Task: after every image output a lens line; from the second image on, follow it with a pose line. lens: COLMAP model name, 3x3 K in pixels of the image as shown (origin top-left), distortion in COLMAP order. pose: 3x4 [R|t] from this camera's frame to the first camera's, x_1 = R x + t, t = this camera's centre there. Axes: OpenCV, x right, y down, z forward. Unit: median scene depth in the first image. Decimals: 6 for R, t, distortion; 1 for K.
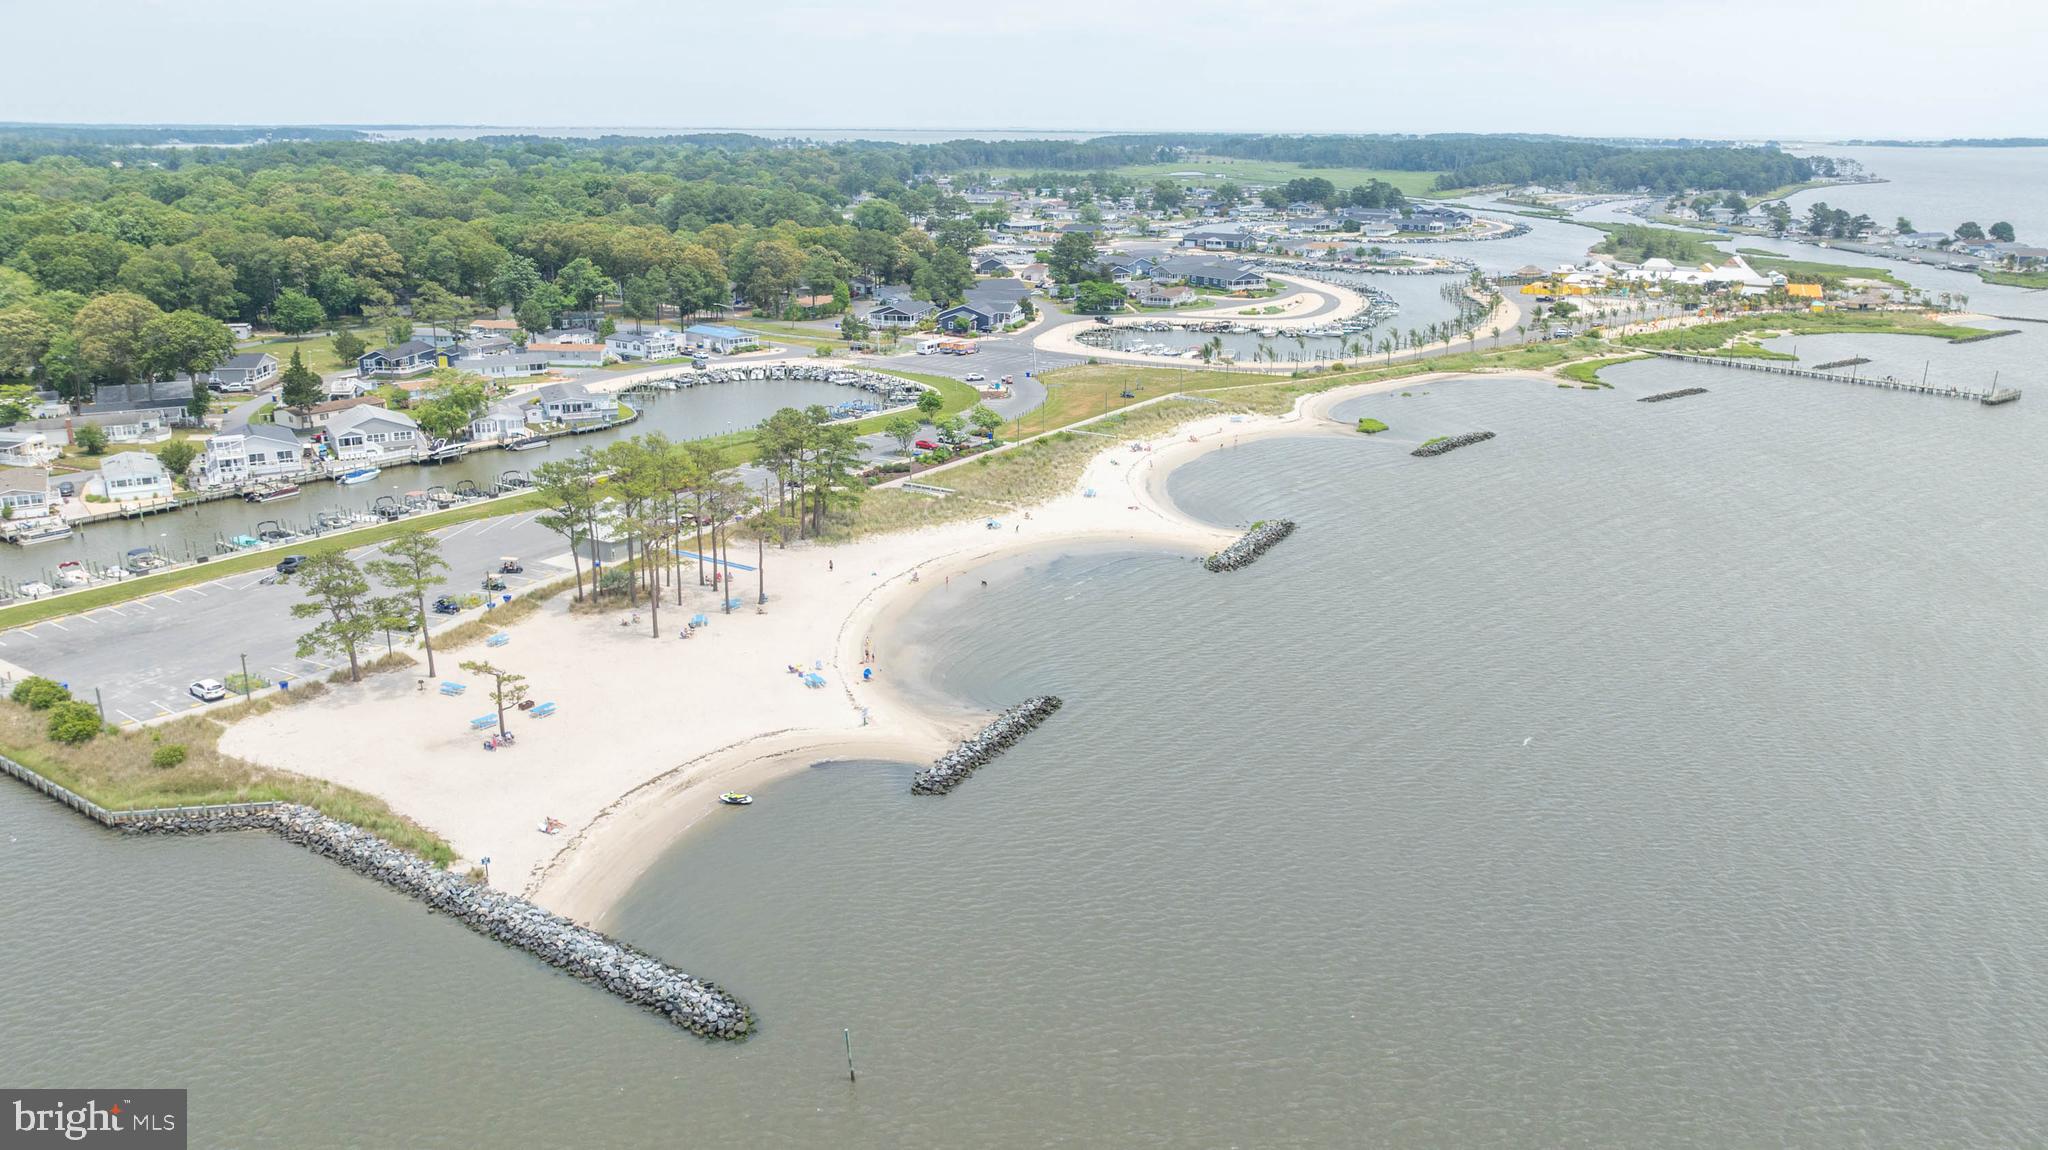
lens RADIAL K [[1516.8, 0, 1024.0], [0, 1516.8, 575.0], [0, 0, 1]] dist [-0.095254, 0.116849]
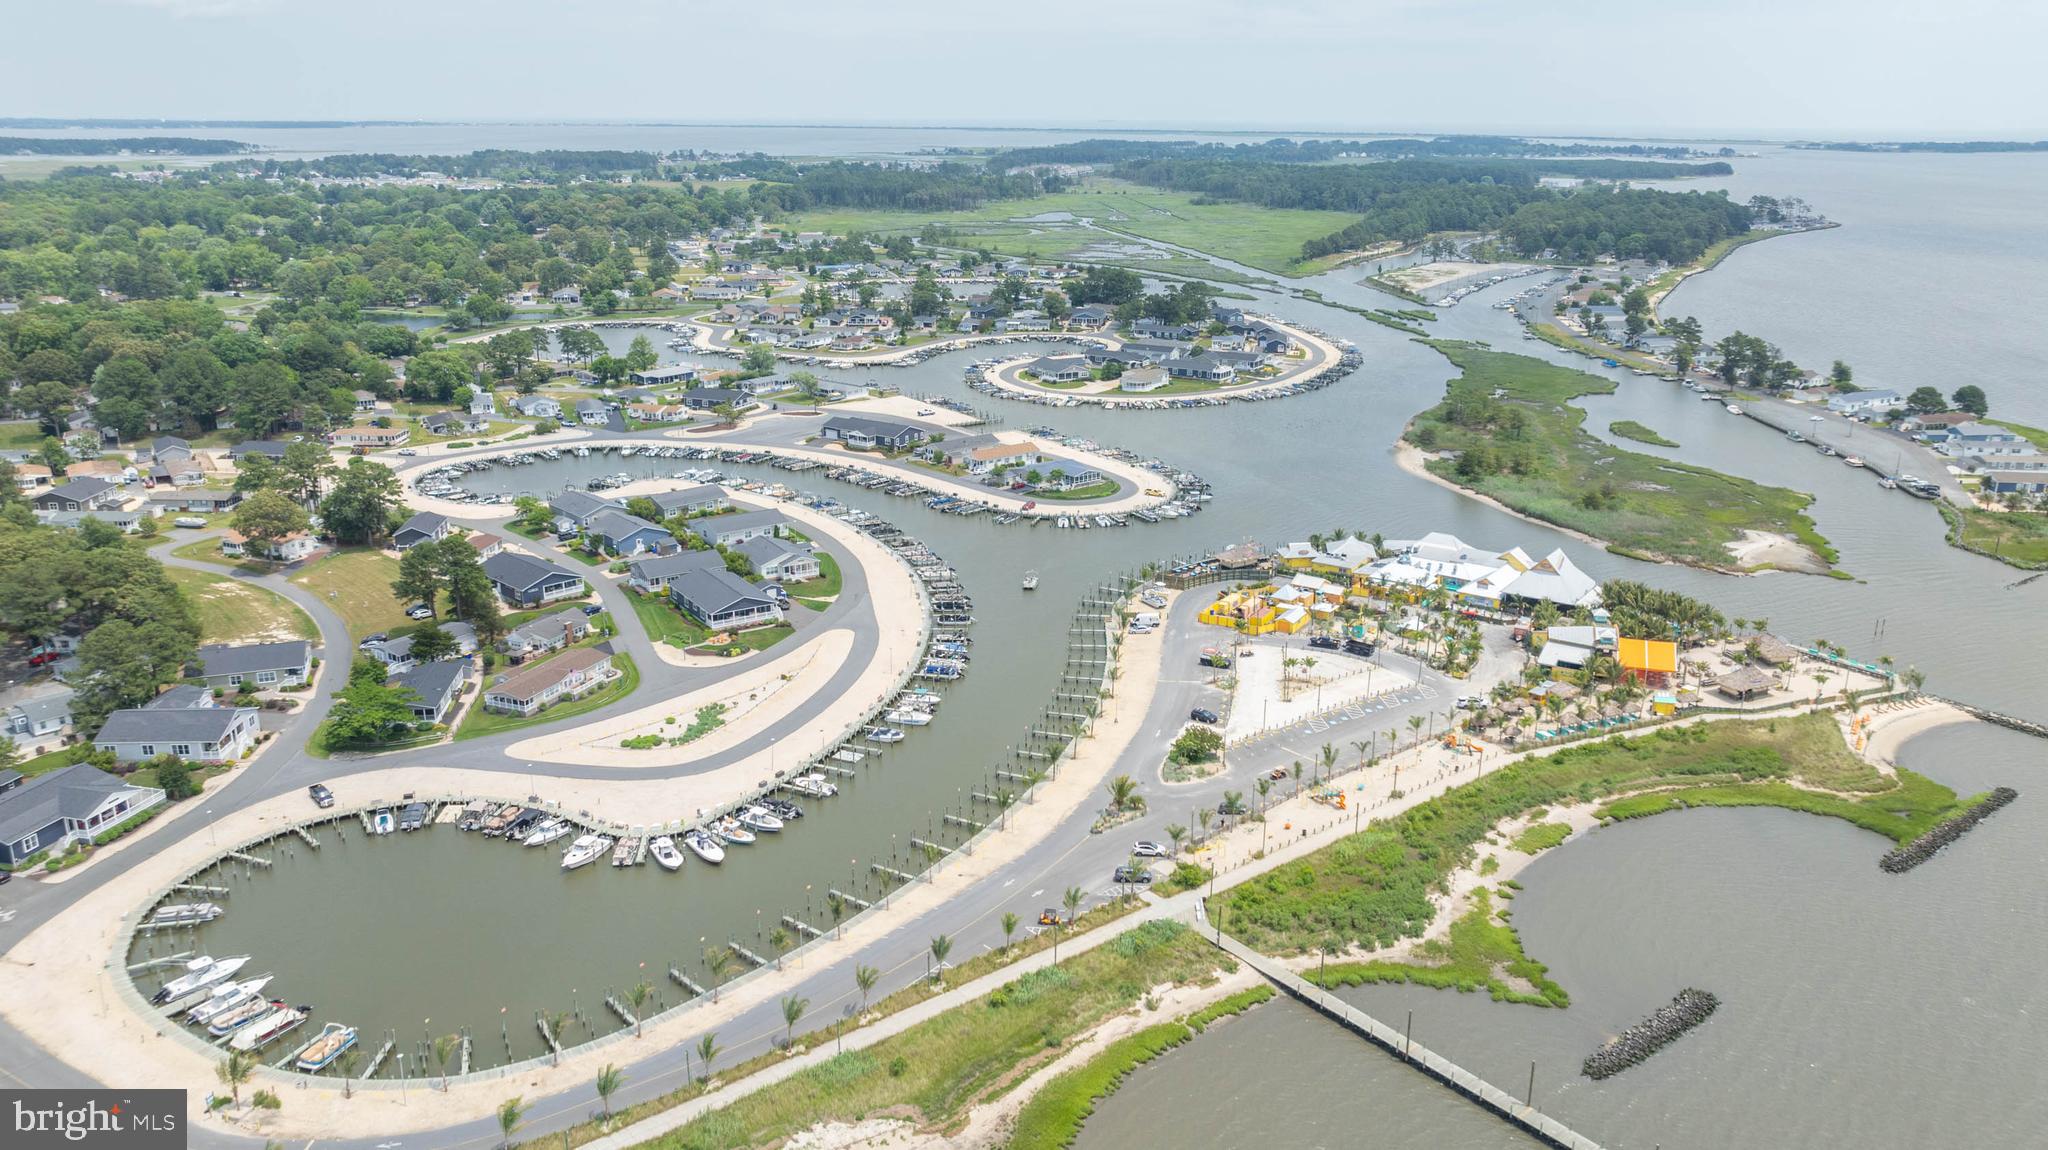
lens RADIAL K [[1462.1, 0, 1024.0], [0, 1462.1, 575.0], [0, 0, 1]] dist [-0.035736, 0.005920]
pose [[0.999965, -0.005071, 0.006701, 0.178517], [0.004951, 0.999830, 0.017765, -0.150867], [-0.006790, -0.017732, 0.999820, 0.280599]]
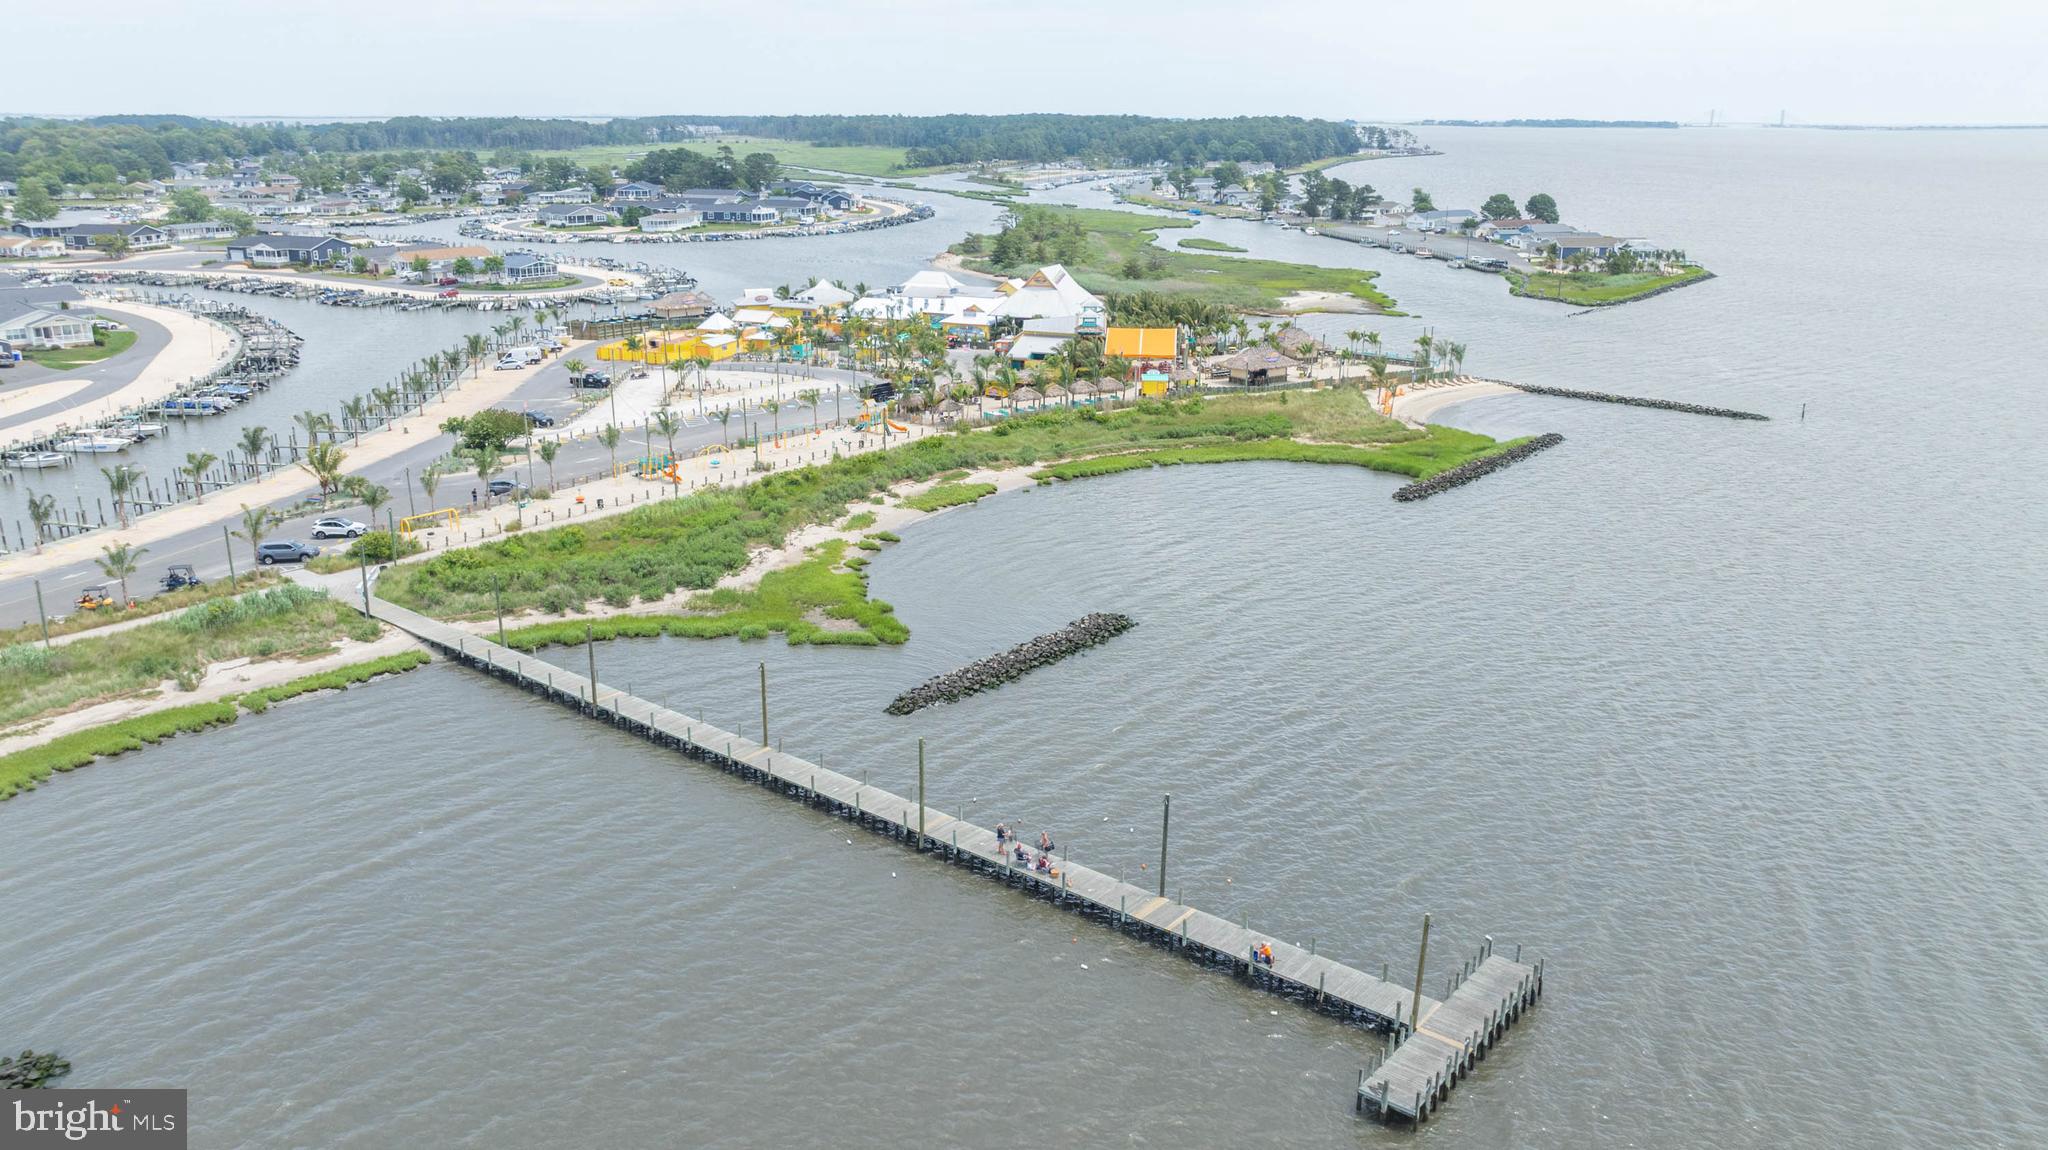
lens RADIAL K [[1462.1, 0, 1024.0], [0, 1462.1, 575.0], [0, 0, 1]] dist [-0.035736, 0.005920]
pose [[0.974799, -0.069873, 0.211860, 0.249780], [0.067069, 0.997540, 0.020400, -0.084410], [-0.212765, -0.005677, 0.977087, 0.364483]]
